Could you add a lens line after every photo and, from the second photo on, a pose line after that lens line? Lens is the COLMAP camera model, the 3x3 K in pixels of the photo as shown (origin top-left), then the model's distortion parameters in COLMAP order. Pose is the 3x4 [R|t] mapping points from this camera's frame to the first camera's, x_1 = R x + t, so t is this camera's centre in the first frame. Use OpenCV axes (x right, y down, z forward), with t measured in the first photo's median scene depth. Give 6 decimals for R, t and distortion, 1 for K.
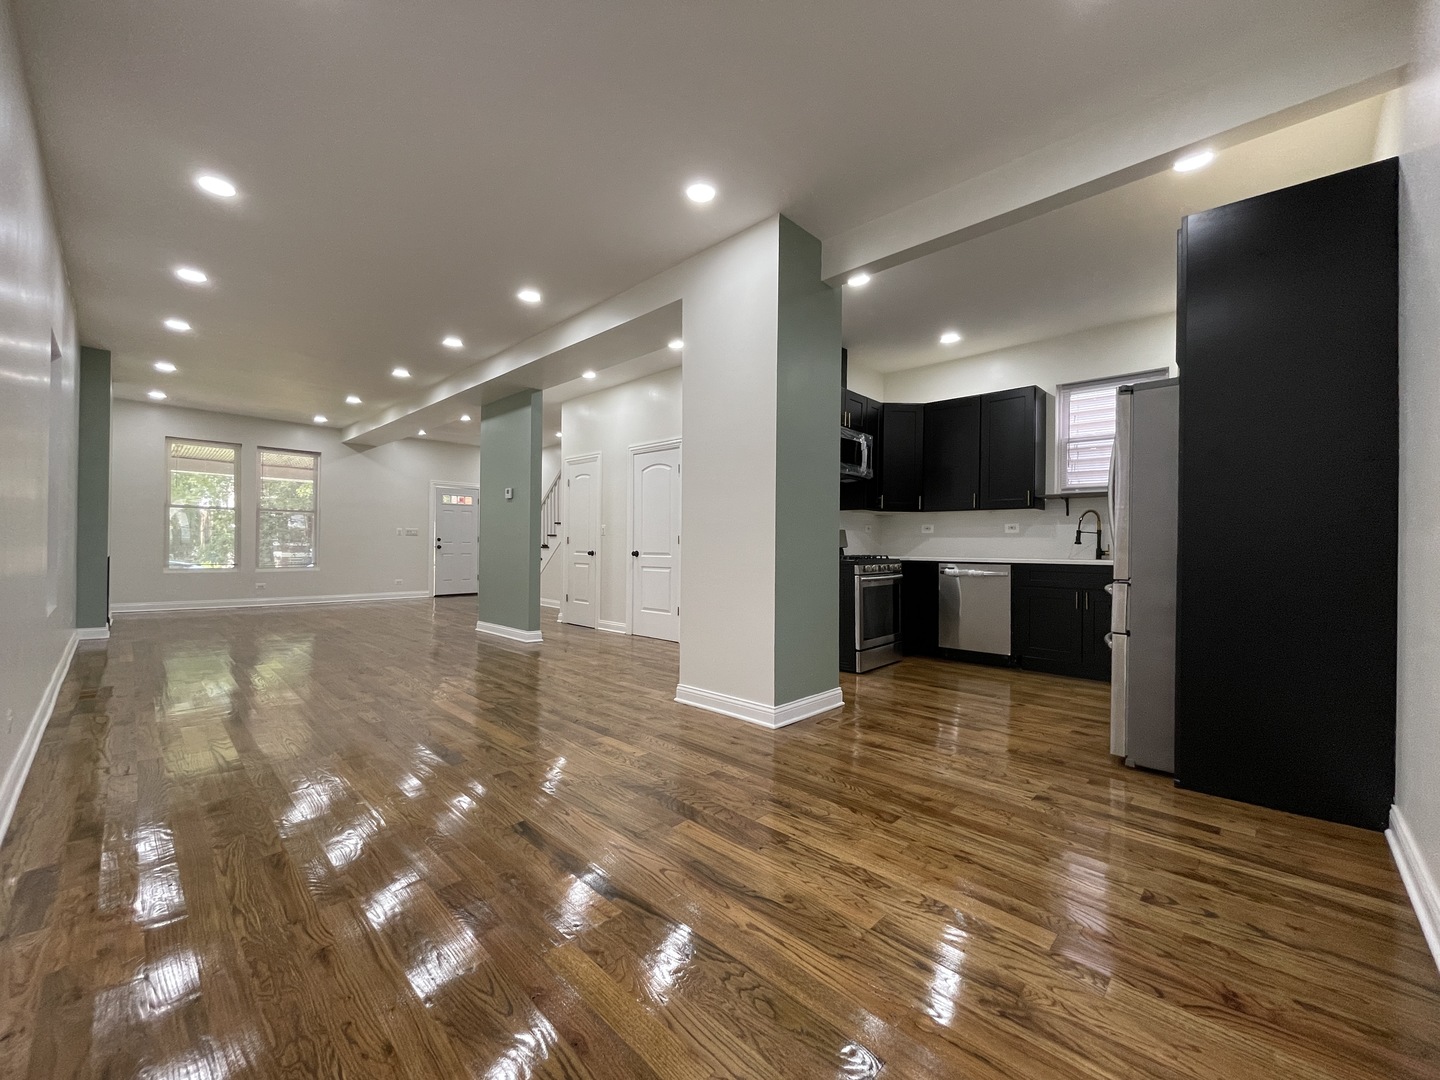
lens RADIAL K [[584.5, 0, 715.7], [0, 584.5, 542.6], [0, 0, 1]] dist [0.004305, 0.000500]
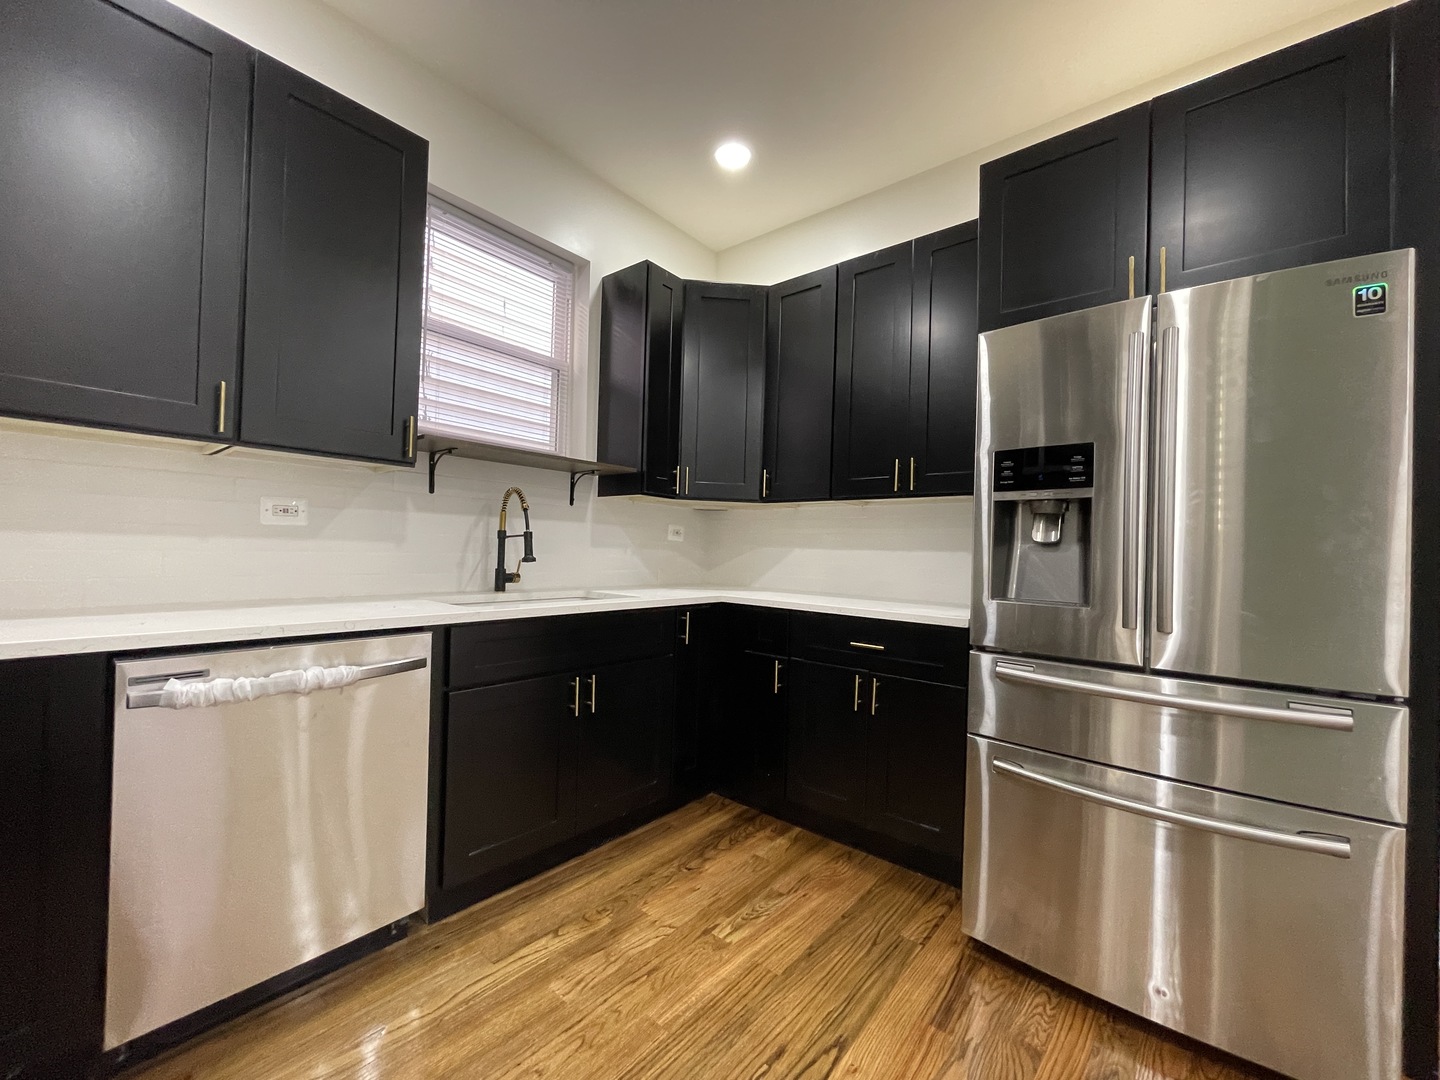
lens RADIAL K [[584.5, 0, 718.1], [0, 584.5, 540.0], [0, 0, 1]] dist [0.004305, 0.000500]
pose [[-0.075519, 0.004469, 0.997134, 0.153945], [-0.038195, 0.999243, -0.007371, -0.016694], [-0.996413, -0.038642, -0.075291, 0.823435]]
